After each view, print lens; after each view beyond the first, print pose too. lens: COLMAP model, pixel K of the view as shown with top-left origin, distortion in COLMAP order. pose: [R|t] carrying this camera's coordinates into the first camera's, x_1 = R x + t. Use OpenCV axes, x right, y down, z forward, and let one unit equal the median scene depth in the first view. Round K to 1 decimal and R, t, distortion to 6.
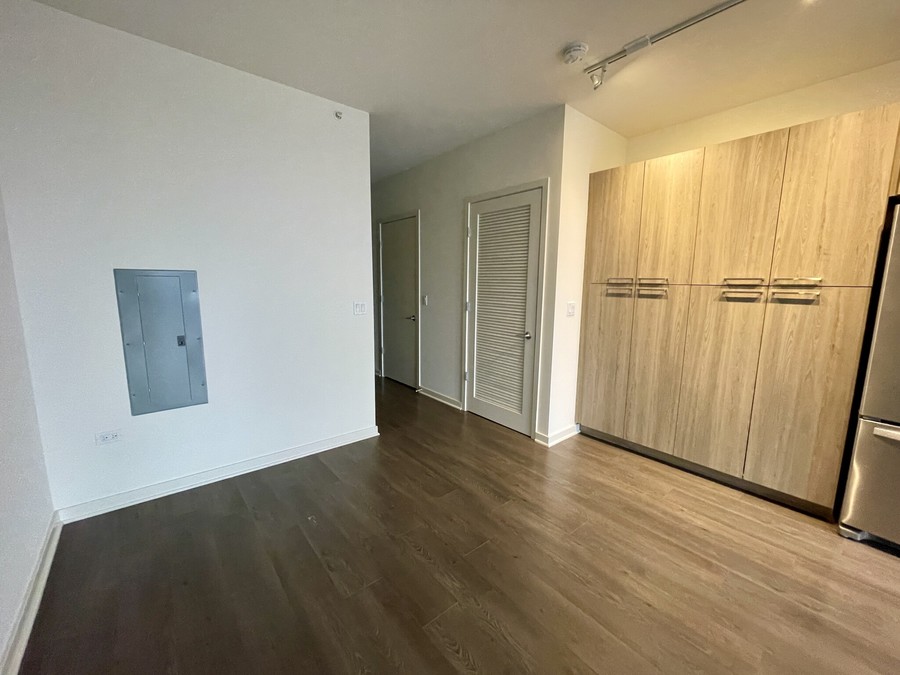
lens RADIAL K [[365.5, 0, 450.0], [0, 365.5, 337.5], [0, 0, 1]] dist [0.000197, 0.000031]
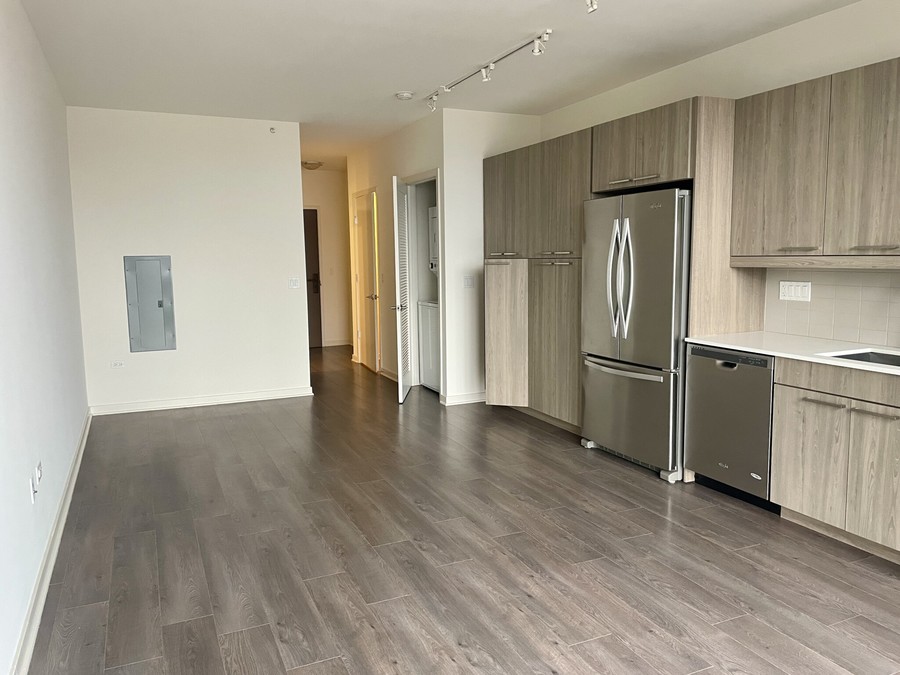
lens RADIAL K [[684.4, 0, 450.0], [0, 684.4, 337.5], [0, 0, 1]] dist [0.075589, -0.134336]
pose [[0.959929, 0.009721, -0.280075, 1.093897], [-0.017609, 0.999516, -0.025659, 0.185247], [0.279690, 0.029562, 0.959635, -1.254520]]
